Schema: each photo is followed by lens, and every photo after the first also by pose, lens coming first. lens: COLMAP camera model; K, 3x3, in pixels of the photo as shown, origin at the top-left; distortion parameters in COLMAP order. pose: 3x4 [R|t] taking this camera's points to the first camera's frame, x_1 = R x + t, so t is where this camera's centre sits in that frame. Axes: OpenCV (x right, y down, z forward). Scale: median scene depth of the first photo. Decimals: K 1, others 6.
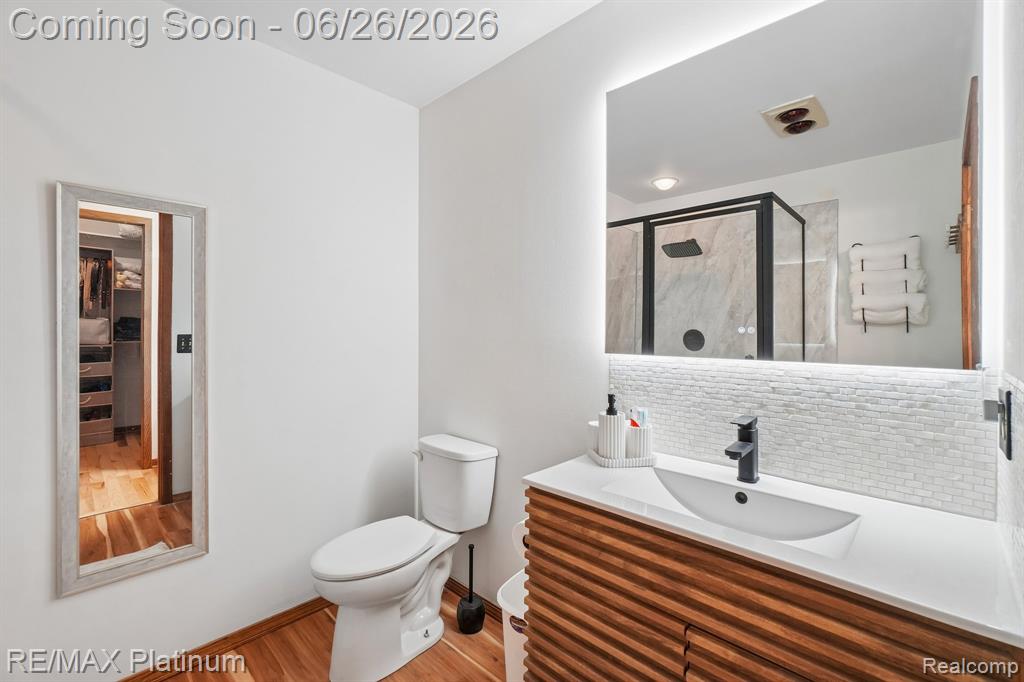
lens RADIAL K [[443.7, 0, 515.4], [0, 443.7, 334.8], [0, 0, 1]] dist [-0.010867, 0.003044]
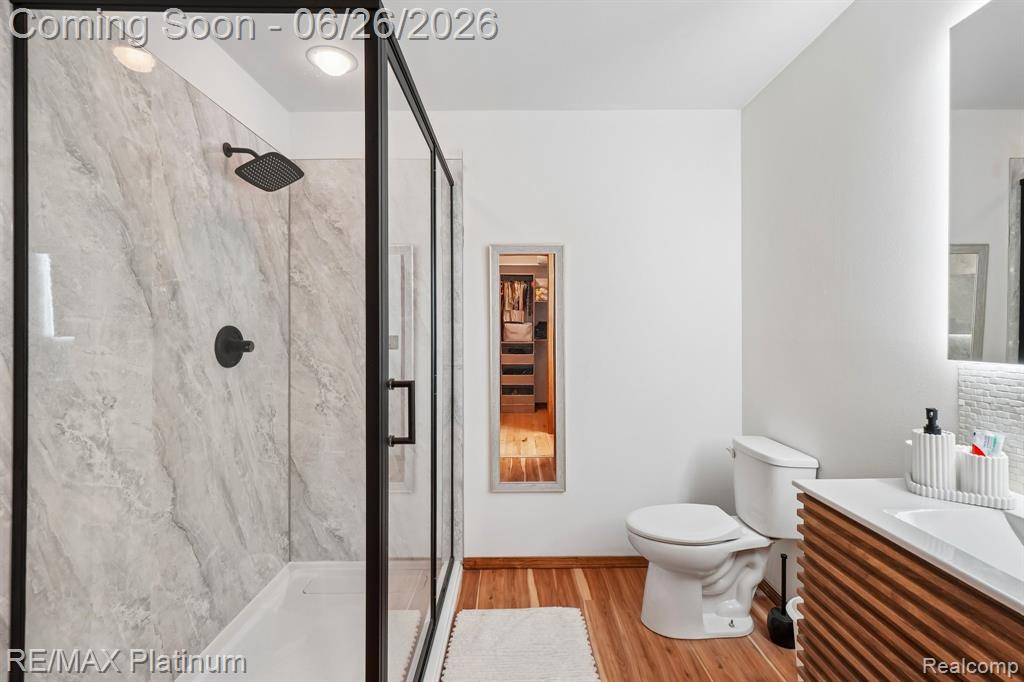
lens RADIAL K [[443.7, 0, 509.2], [0, 443.7, 335.4], [0, 0, 1]] dist [-0.010867, 0.003044]
pose [[0.687270, 0.001483, -0.726401, 0.209592], [0.000896, 0.999995, 0.002888, -0.003641], [0.726402, -0.002636, 0.687266, -0.098989]]
